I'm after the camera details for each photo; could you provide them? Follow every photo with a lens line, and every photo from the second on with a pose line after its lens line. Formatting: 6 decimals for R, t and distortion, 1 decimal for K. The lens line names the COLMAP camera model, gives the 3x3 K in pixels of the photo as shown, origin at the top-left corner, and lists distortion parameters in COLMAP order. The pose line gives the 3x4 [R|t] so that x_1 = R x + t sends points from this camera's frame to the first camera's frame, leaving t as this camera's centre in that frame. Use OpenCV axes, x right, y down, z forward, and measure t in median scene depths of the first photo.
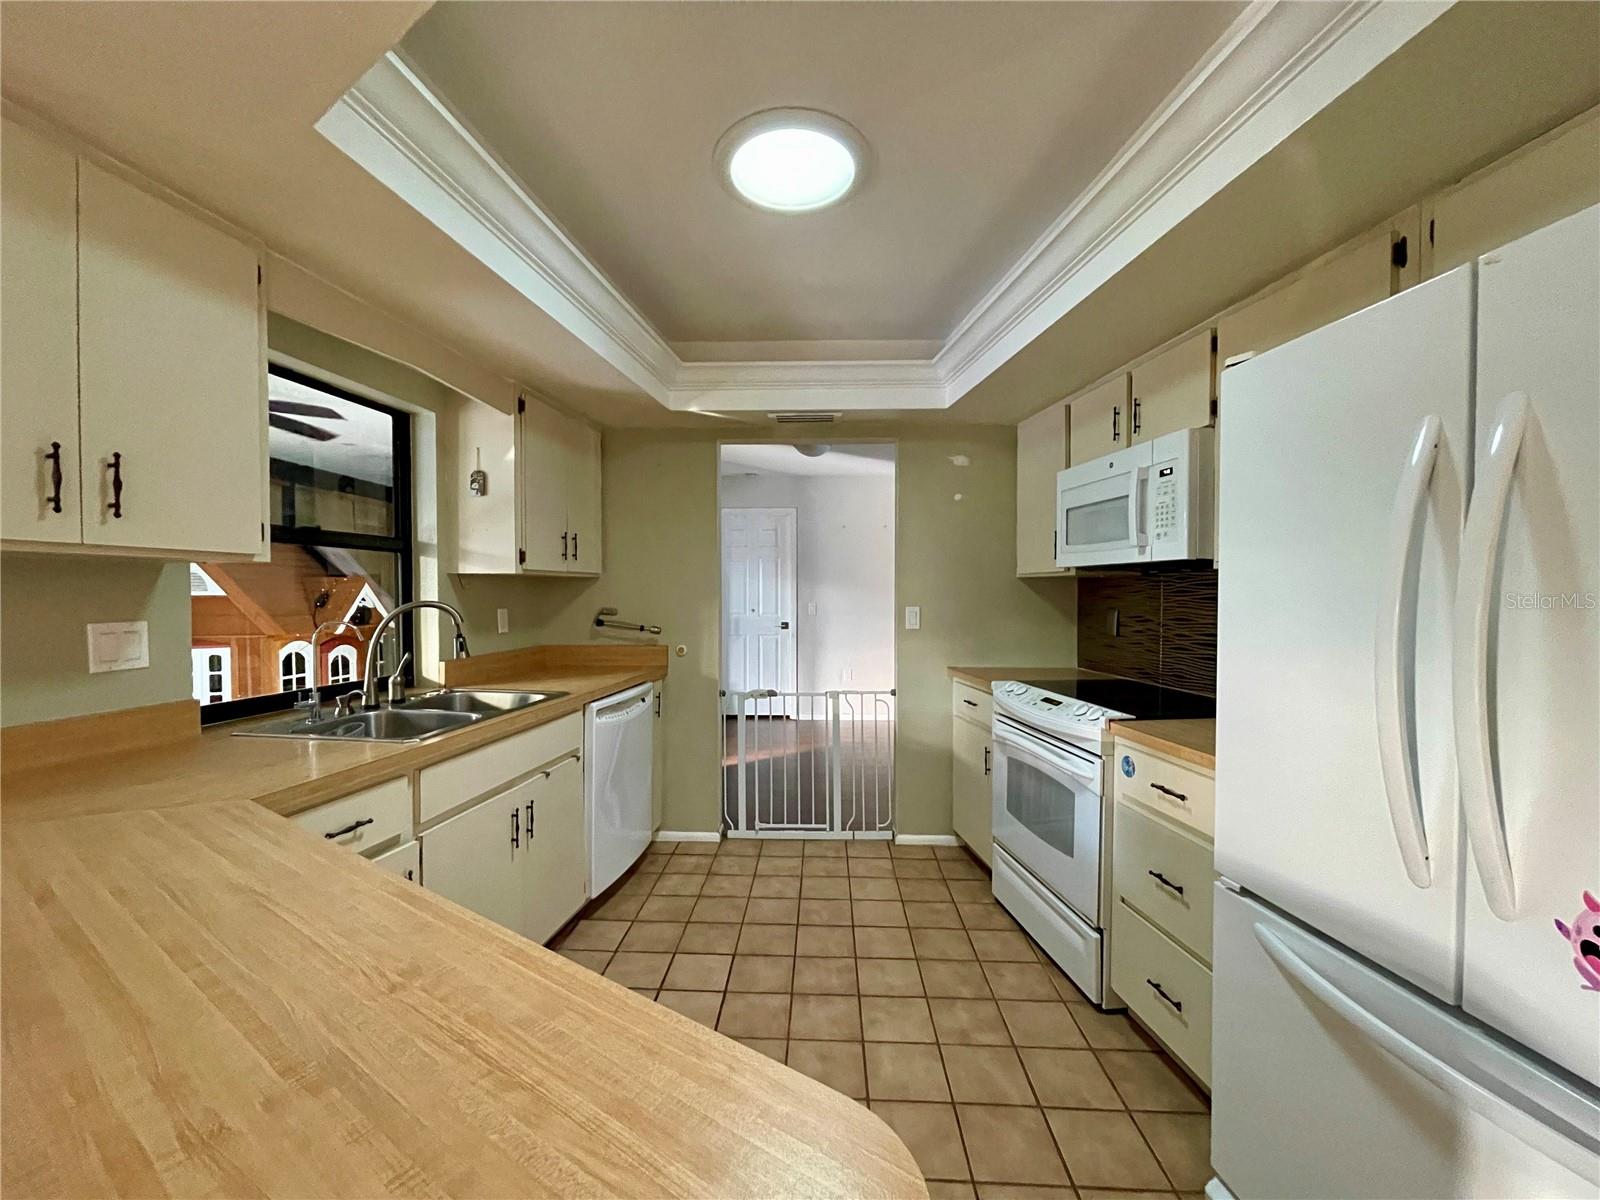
lens RADIAL K [[646.4, 0, 794.7], [0, 646.4, 601.2], [0, 0, 1]] dist [-0.002092, 0.000362]
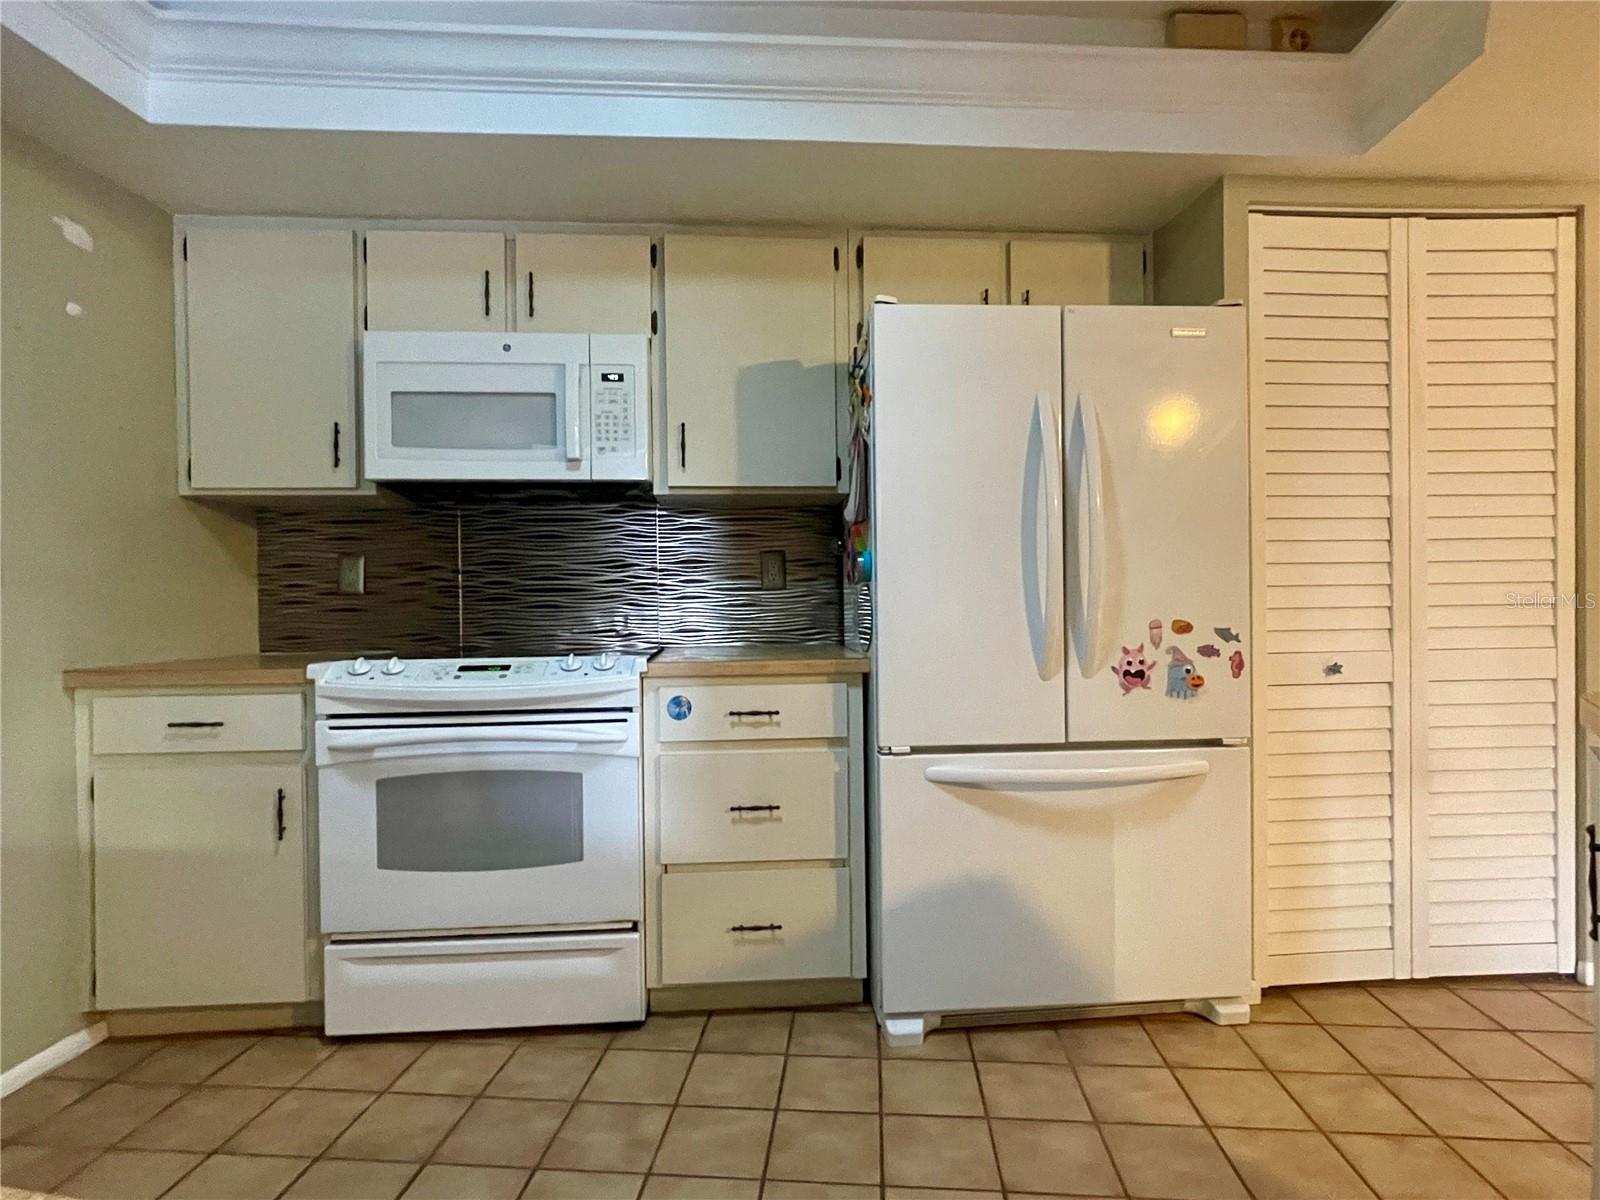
lens RADIAL K [[853.6, 0, 784.2], [0, 853.6, 606.9], [0, 0, 1]] dist [-0.000455, -0.000536]
pose [[0.045481, -0.007129, 0.998940, -0.438013], [0.028477, 0.999577, 0.005837, 0.084005], [-0.998559, 0.028181, 0.045665, 0.572332]]
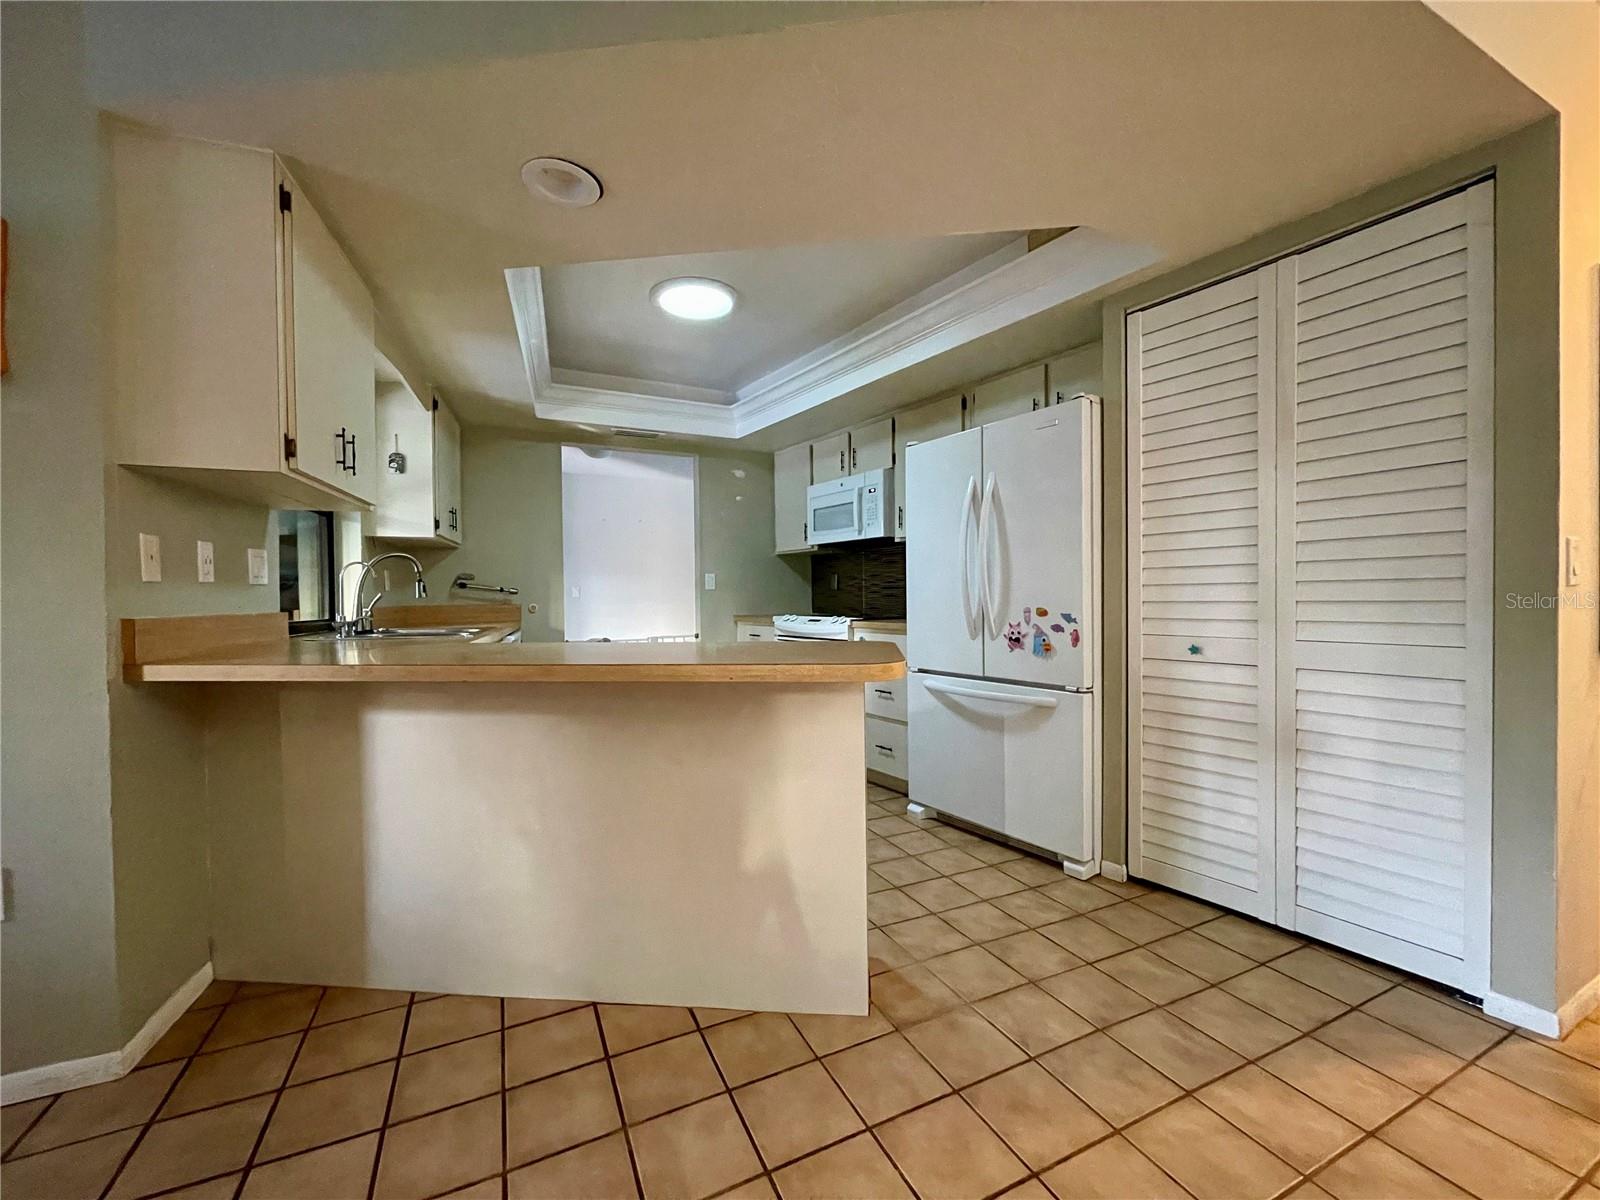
lens RADIAL K [[646.4, 0, 794.7], [0, 646.4, 601.2], [0, 0, 1]] dist [-0.002092, 0.000362]
pose [[0.886441, -0.013784, 0.462637, -0.389428], [0.018248, 0.999820, -0.005175, 0.100064], [-0.462482, 0.013030, 0.886533, -0.434983]]
